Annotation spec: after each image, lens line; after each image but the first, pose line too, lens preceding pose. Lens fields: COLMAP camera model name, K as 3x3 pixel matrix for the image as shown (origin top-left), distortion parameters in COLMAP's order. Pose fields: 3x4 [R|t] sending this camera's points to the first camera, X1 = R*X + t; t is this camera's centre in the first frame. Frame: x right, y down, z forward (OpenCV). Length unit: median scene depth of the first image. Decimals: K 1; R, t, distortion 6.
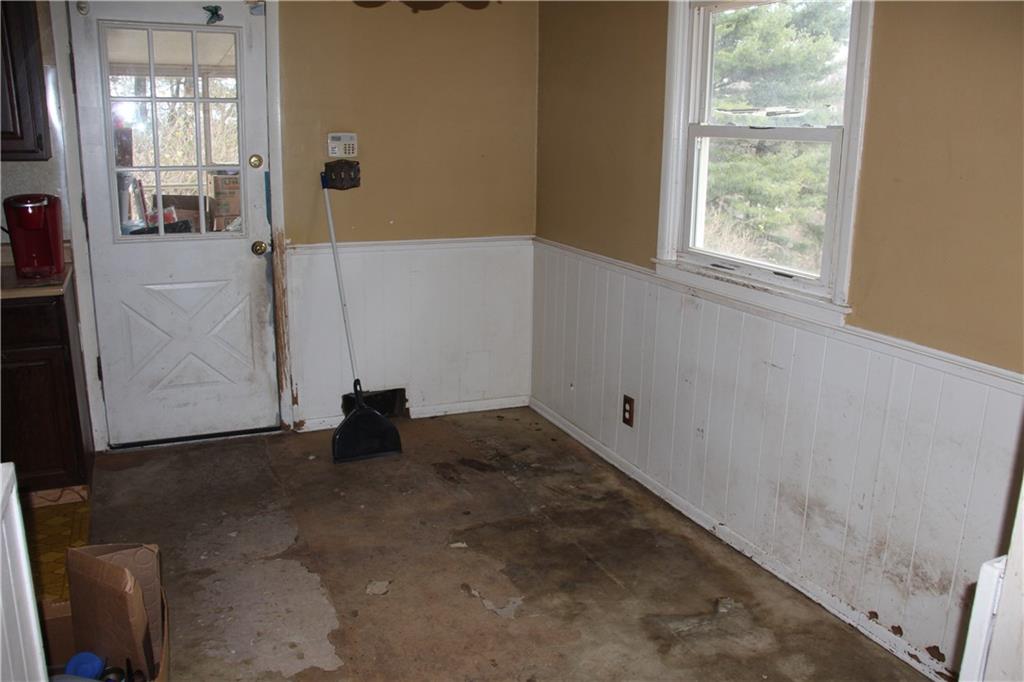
lens RADIAL K [[849.4, 0, 516.2], [0, 849.4, 345.7], [0, 0, 1]] dist [-0.149203, 0.047225]
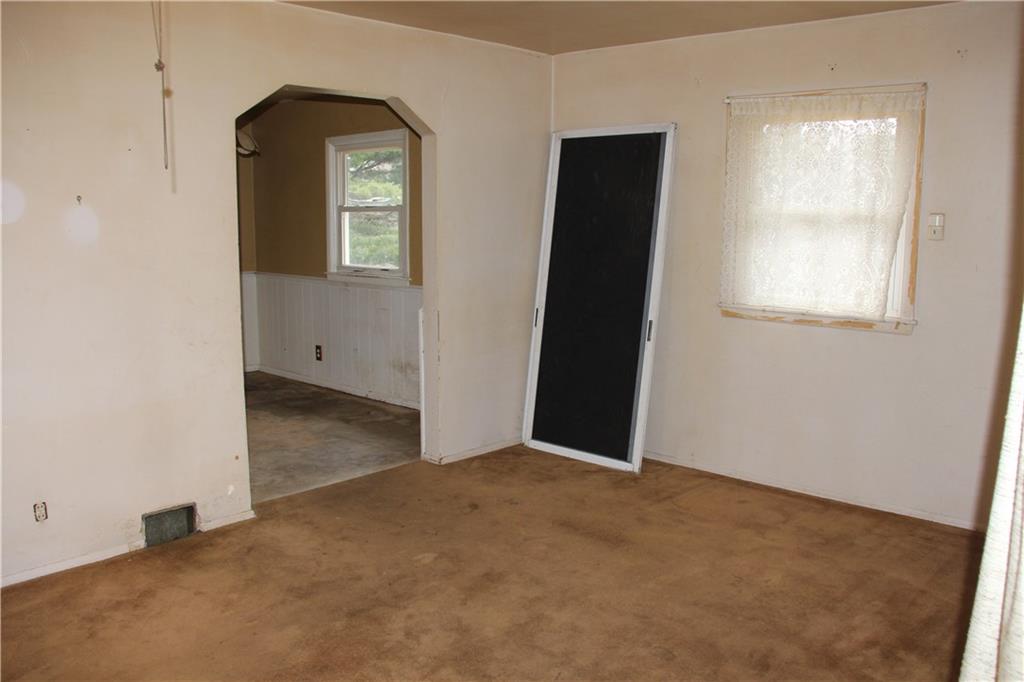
lens RADIAL K [[849.4, 0, 517.9], [0, 849.4, 334.2], [0, 0, 1]] dist [-0.149203, 0.047225]
pose [[0.920211, -0.067285, 0.385596, -0.208411], [0.106766, 0.990907, -0.081884, 0.267829], [-0.376580, 0.116519, 0.919027, -1.044397]]
